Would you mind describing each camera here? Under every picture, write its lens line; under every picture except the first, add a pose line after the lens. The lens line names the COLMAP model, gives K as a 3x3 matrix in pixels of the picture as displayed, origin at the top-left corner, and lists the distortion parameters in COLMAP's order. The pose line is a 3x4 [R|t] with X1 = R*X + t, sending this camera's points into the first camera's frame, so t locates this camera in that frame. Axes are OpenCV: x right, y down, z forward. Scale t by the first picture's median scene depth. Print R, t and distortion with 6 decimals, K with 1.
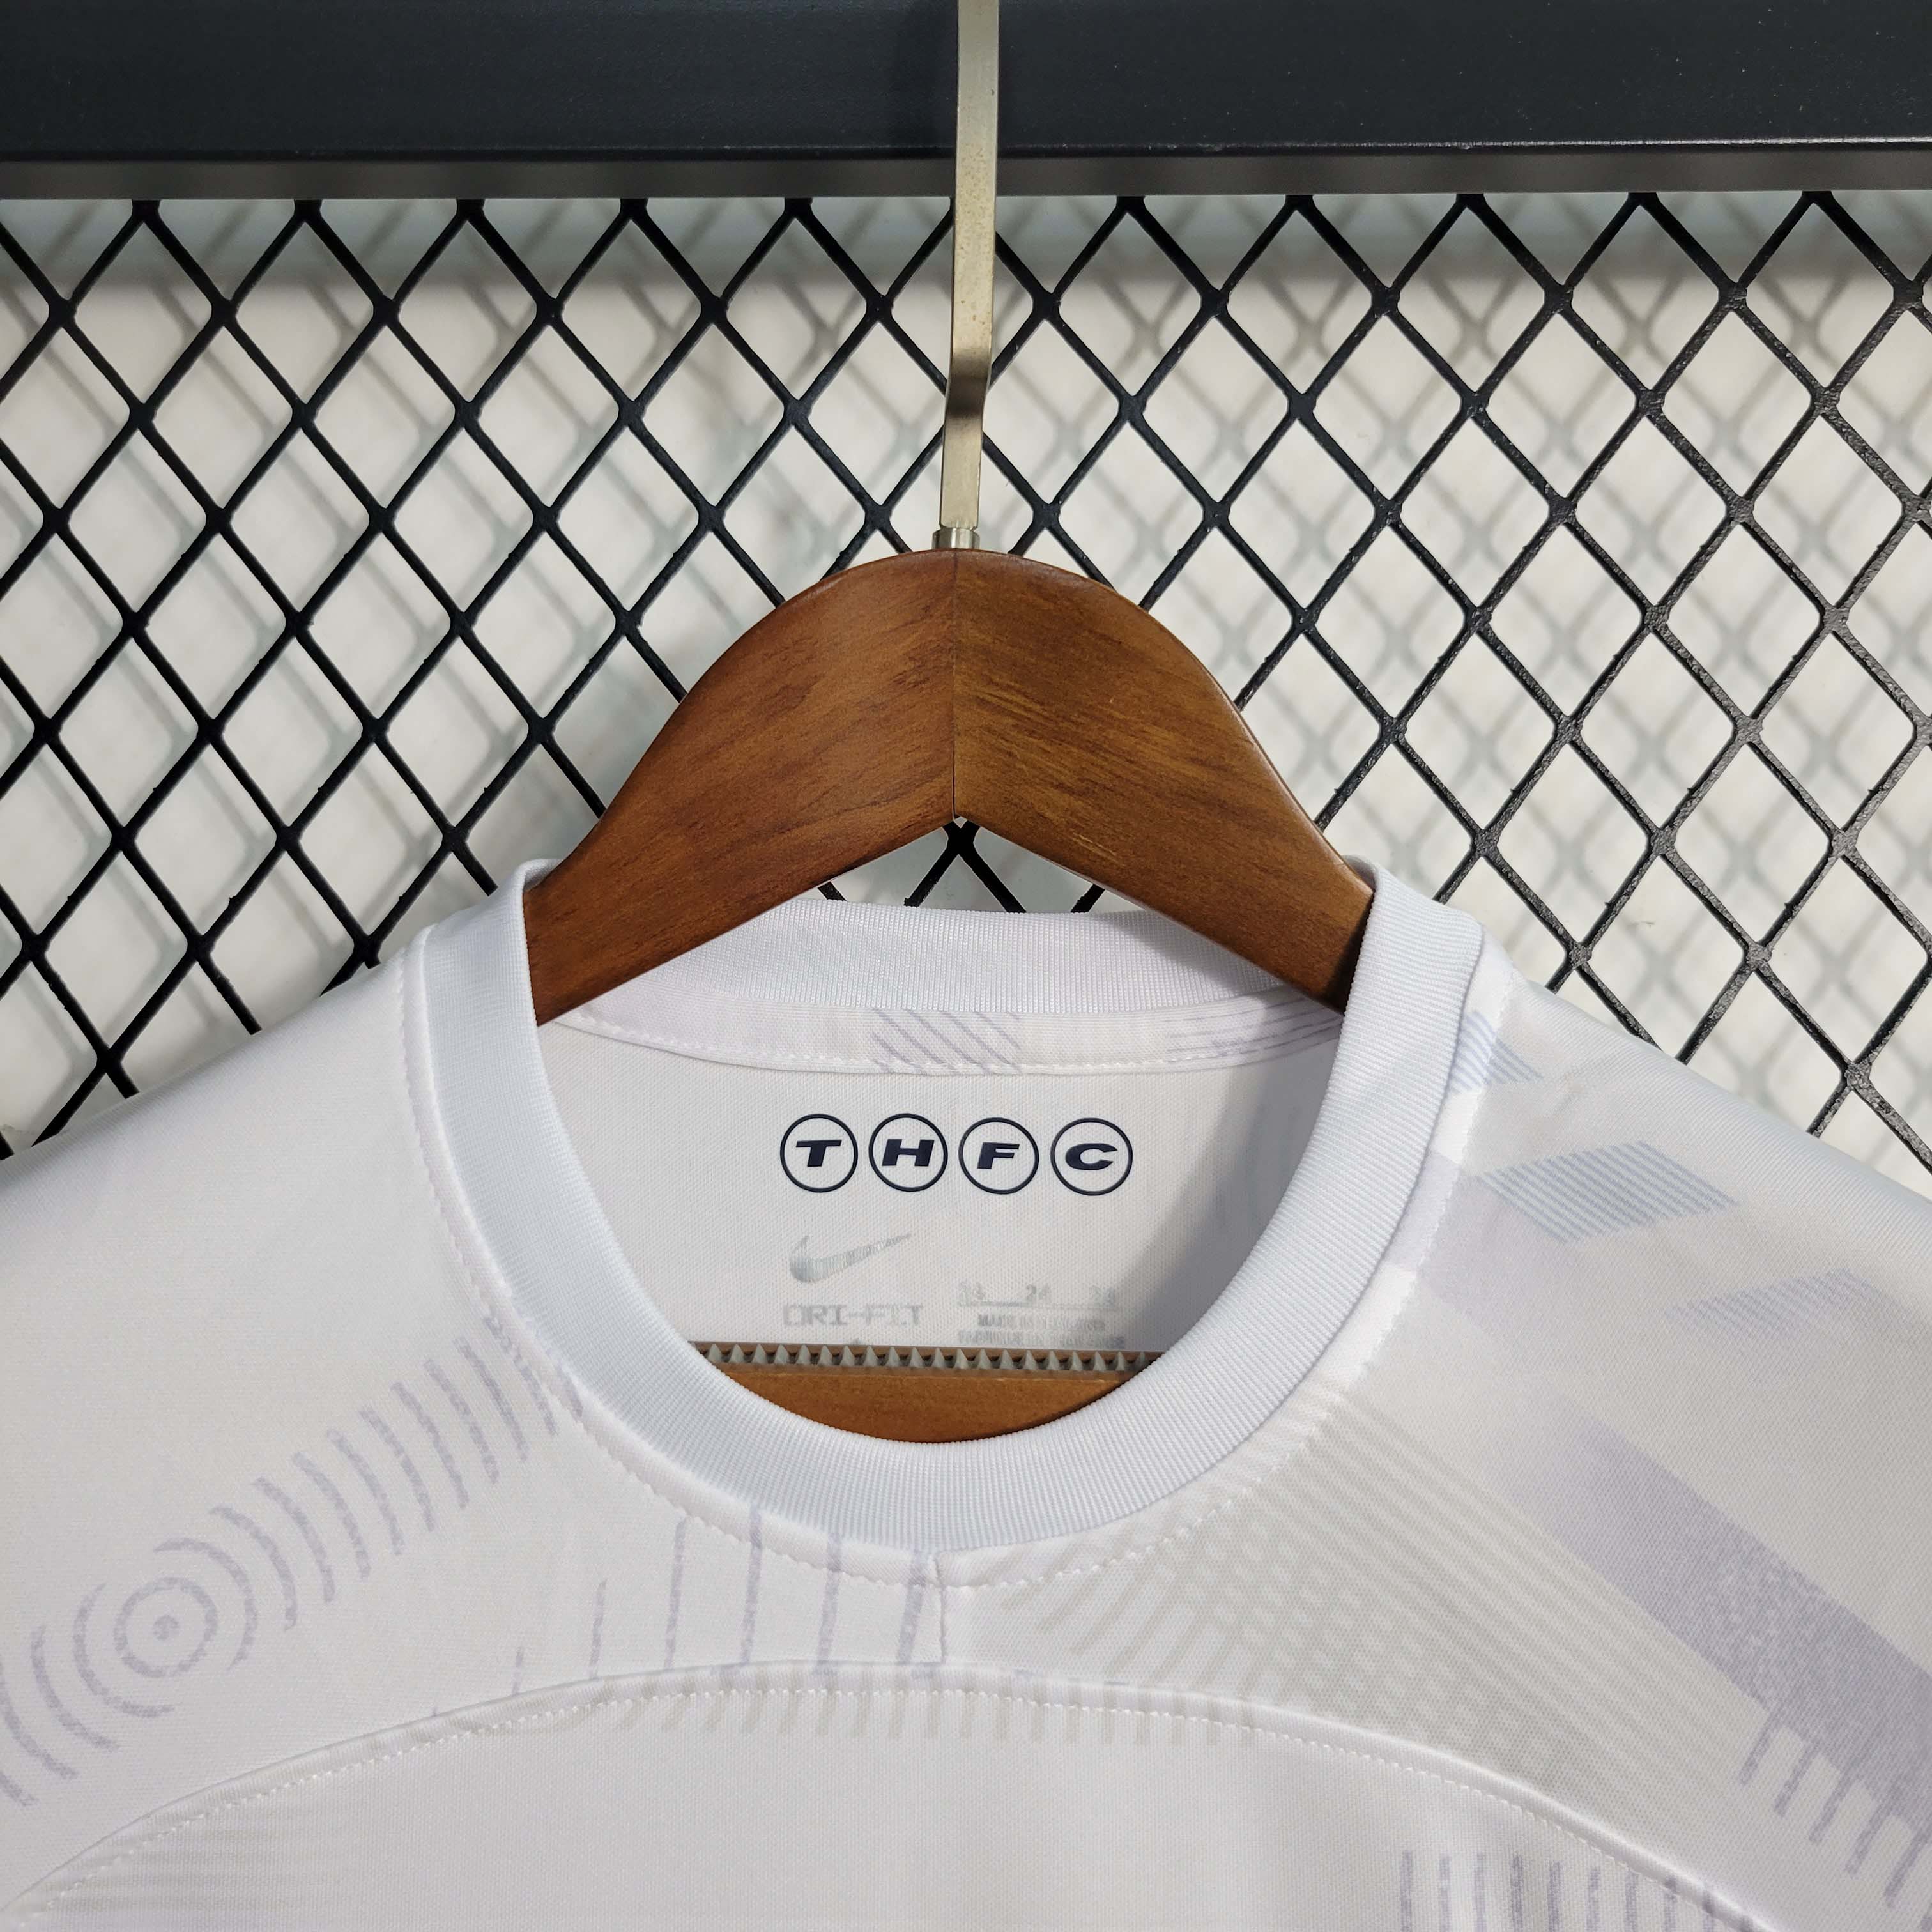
lens RADIAL K [[1872.8, 0, 976.6], [0, 1872.8, 961.2], [0, 0, 1]] dist [-0.007543, 0.000000]
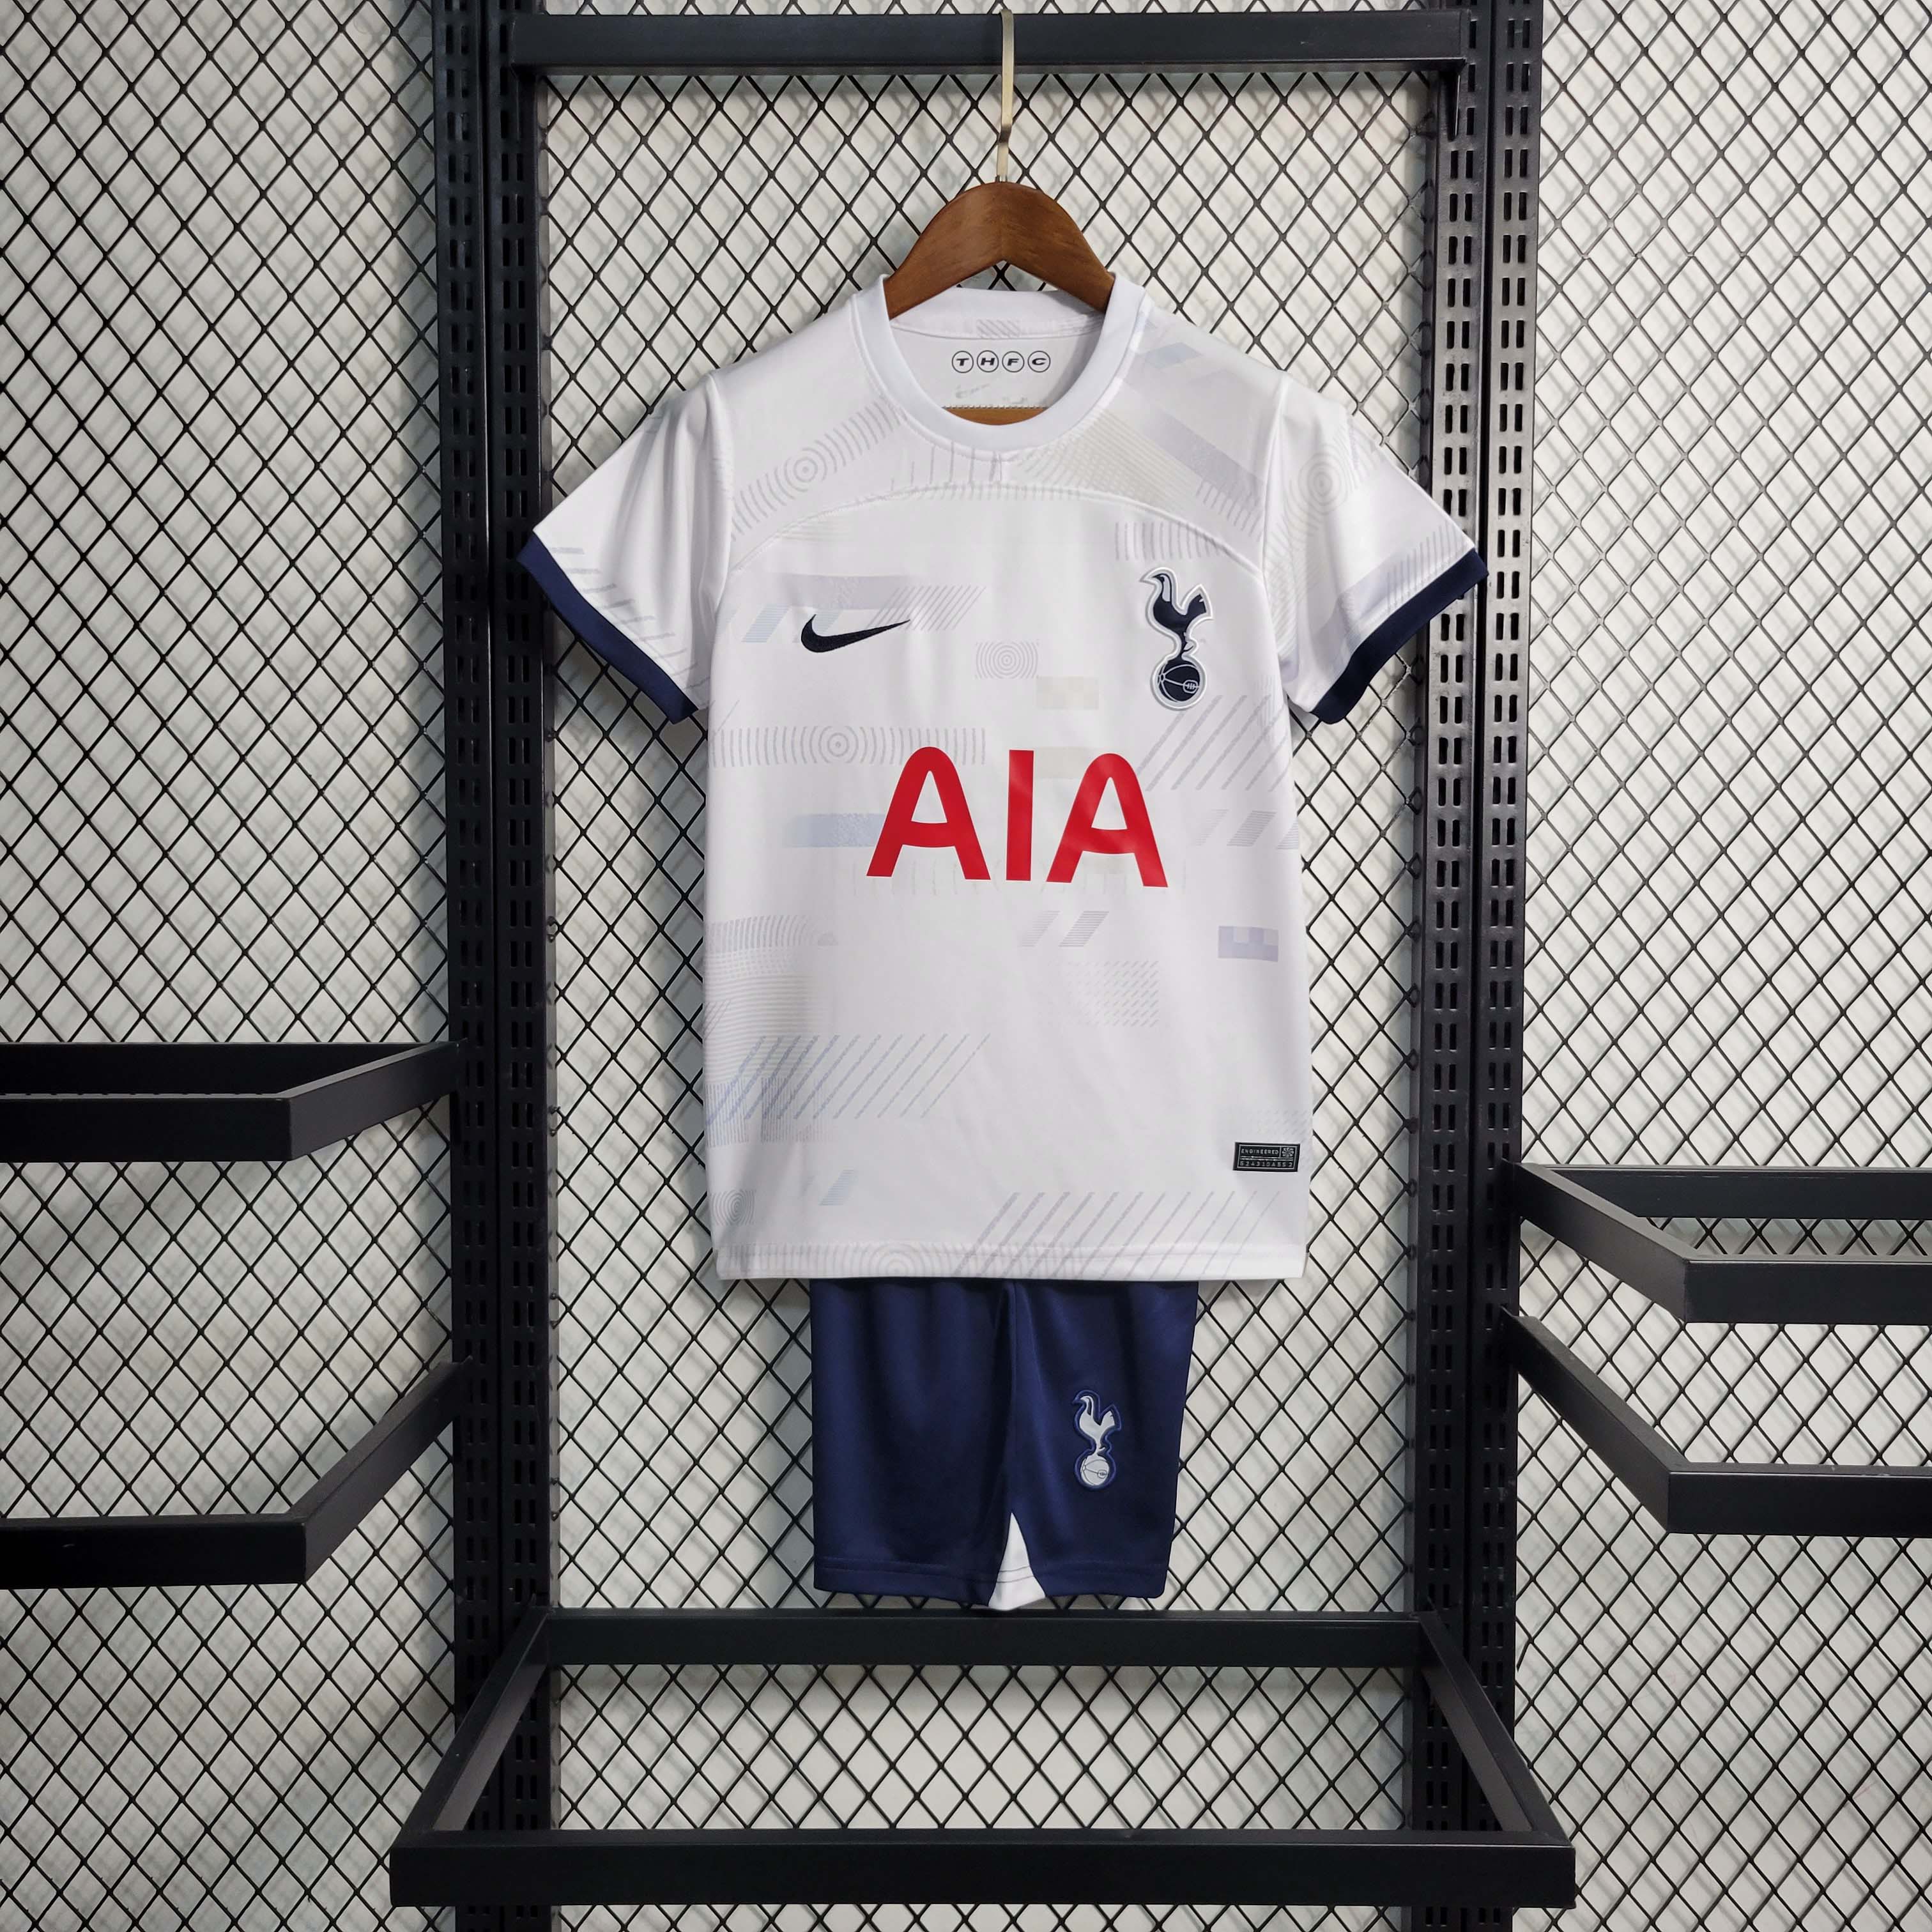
lens RADIAL K [[1872.8, 0, 958.4], [0, 1872.8, 969.2], [0, 0, 1]] dist [-0.007543, 0.000000]
pose [[0.999890, -0.008276, 0.012287, -0.148549], [0.005990, 0.984440, 0.175618, 0.626983], [-0.013549, -0.175525, 0.984382, -2.756957]]
